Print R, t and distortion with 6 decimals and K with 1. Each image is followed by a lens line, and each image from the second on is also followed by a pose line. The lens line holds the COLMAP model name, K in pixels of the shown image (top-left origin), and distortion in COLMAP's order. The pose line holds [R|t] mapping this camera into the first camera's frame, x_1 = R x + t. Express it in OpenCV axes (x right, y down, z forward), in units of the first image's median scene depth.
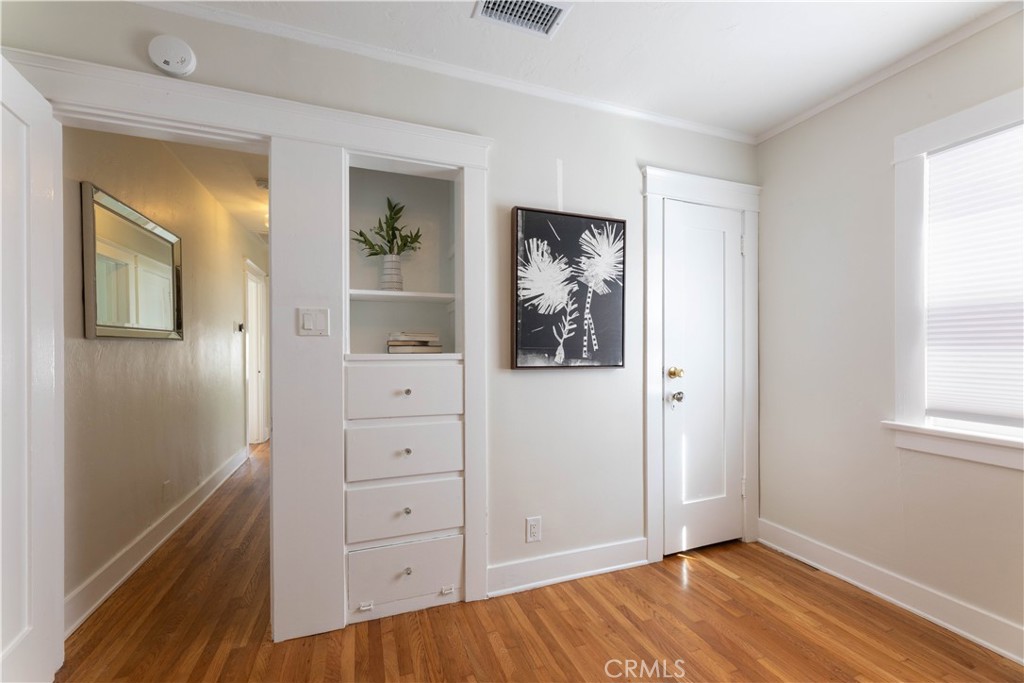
lens RADIAL K [[411.9, 0, 511.5], [0, 411.9, 348.9], [0, 0, 1]] dist [0.007558, 0.000075]
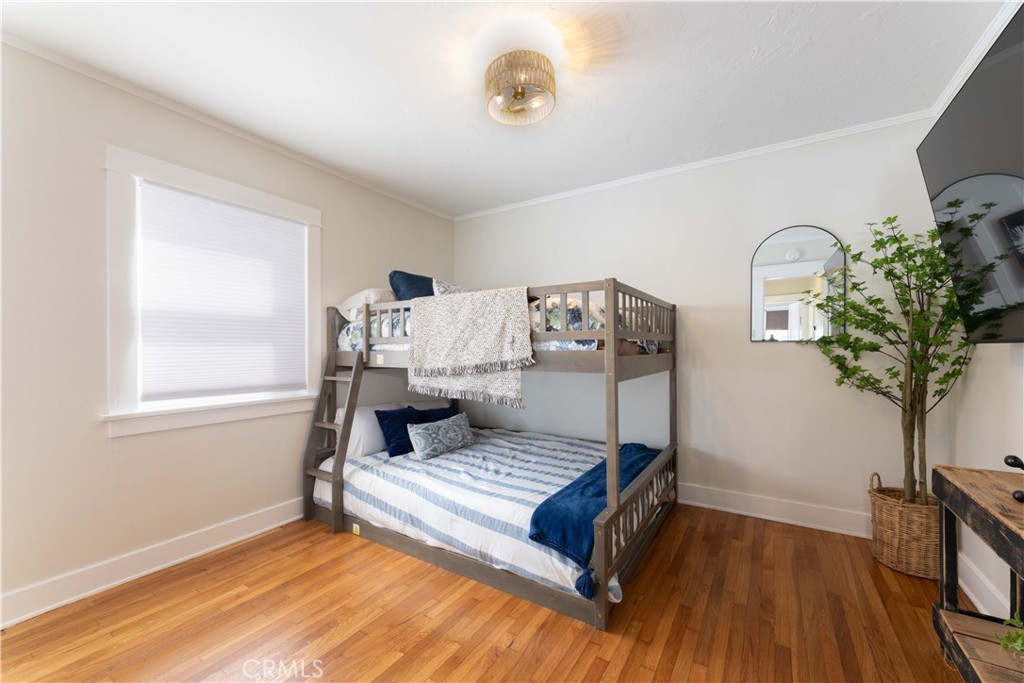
lens RADIAL K [[411.9, 0, 510.9], [0, 411.9, 344.3], [0, 0, 1]] dist [0.007558, 0.000075]
pose [[-0.598838, 0.002819, 0.800865, -0.542903], [-0.000753, 0.999991, -0.004082, 0.004432], [-0.800870, -0.003048, -0.598831, 0.857072]]
